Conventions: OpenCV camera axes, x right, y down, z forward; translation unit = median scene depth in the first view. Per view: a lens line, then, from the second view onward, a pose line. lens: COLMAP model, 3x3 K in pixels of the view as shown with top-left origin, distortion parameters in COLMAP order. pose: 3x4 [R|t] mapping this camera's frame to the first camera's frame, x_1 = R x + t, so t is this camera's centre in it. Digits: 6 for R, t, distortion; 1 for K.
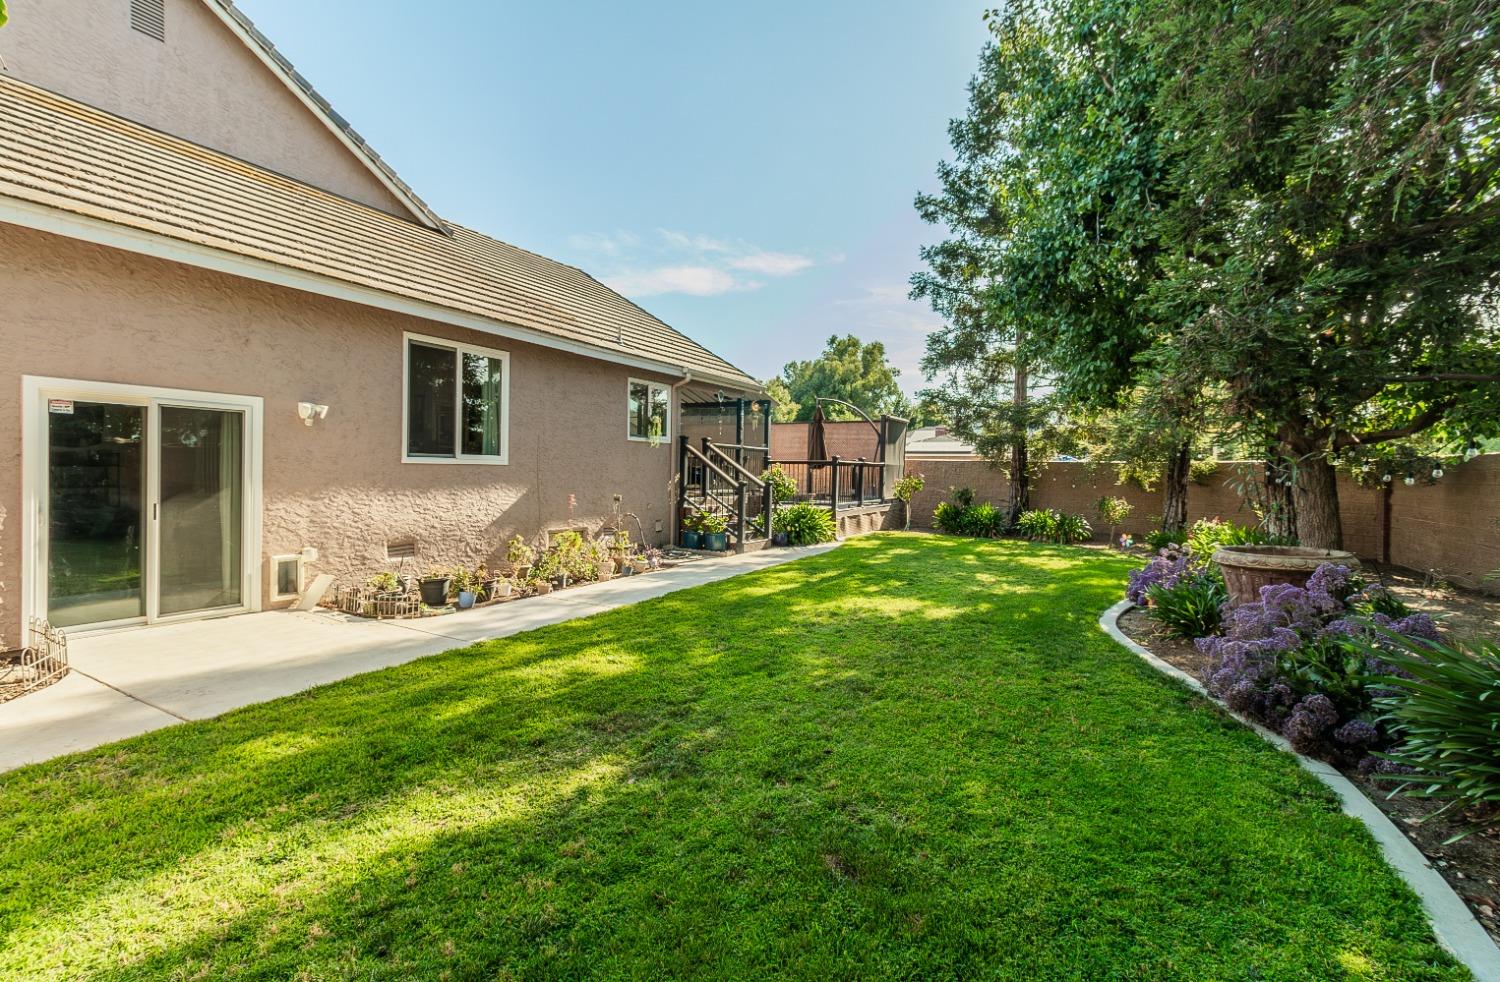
lens RADIAL K [[678.3, 0, 749.3], [0, 678.3, 472.2], [0, 0, 1]] dist [0.004494, 0.000370]
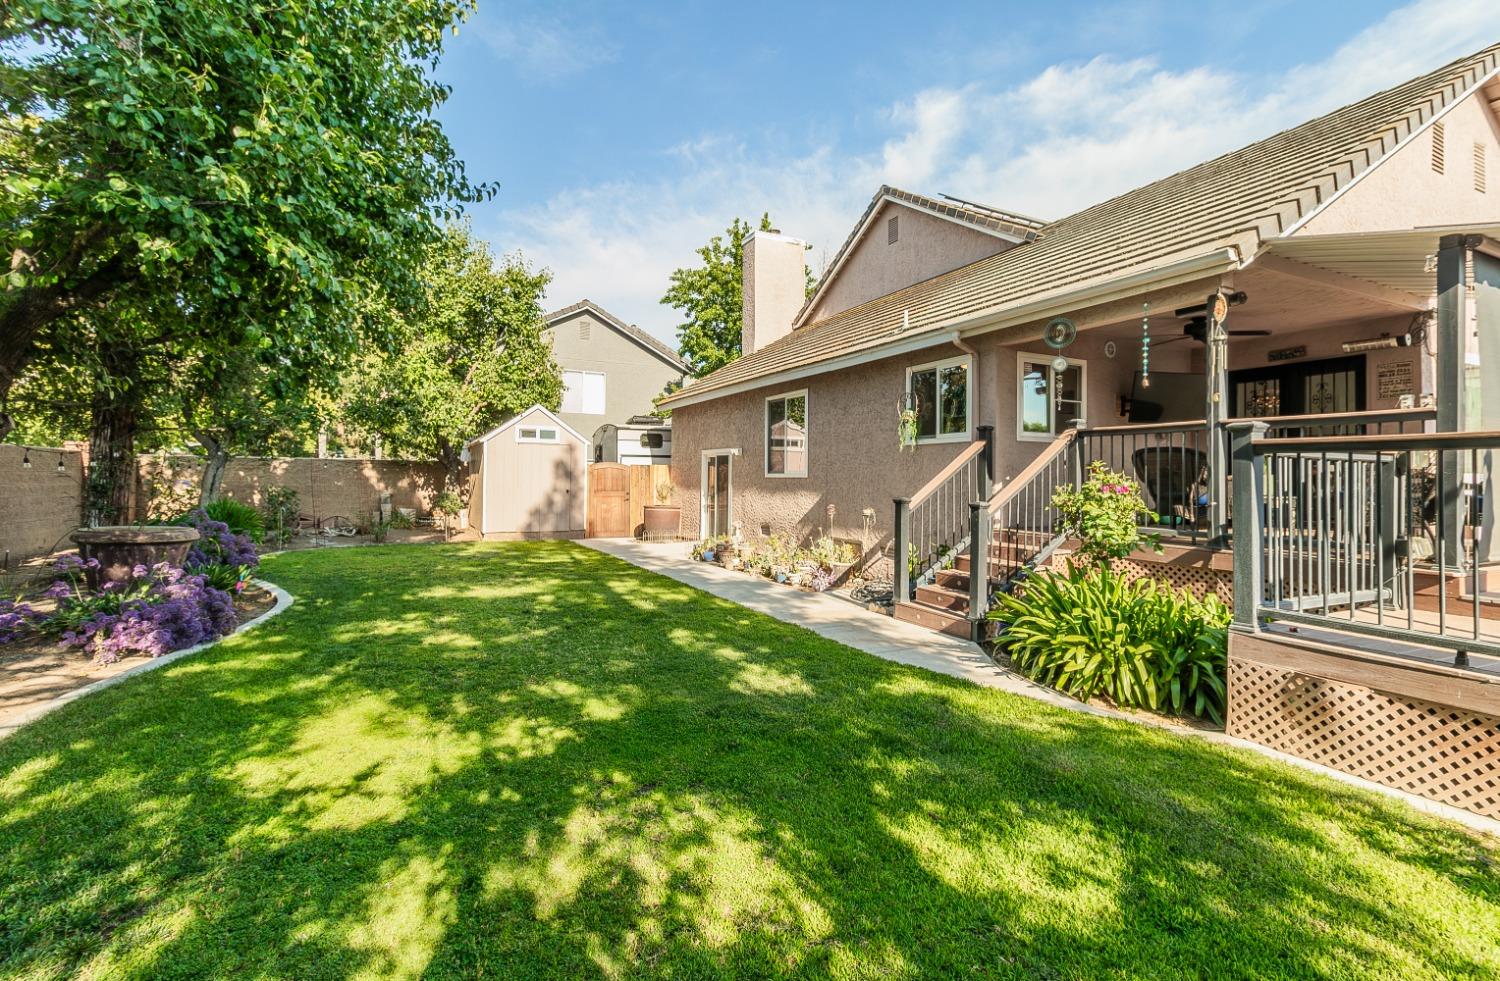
lens RADIAL K [[669.1, 0, 750.9], [0, 669.1, 454.0], [0, 0, 1]] dist [0.000047, -0.000079]
pose [[-0.560138, -0.053031, -0.826700, 0.673367], [-0.022471, 0.998554, -0.048829, 0.008552], [0.828095, -0.008774, -0.560520, 1.480983]]
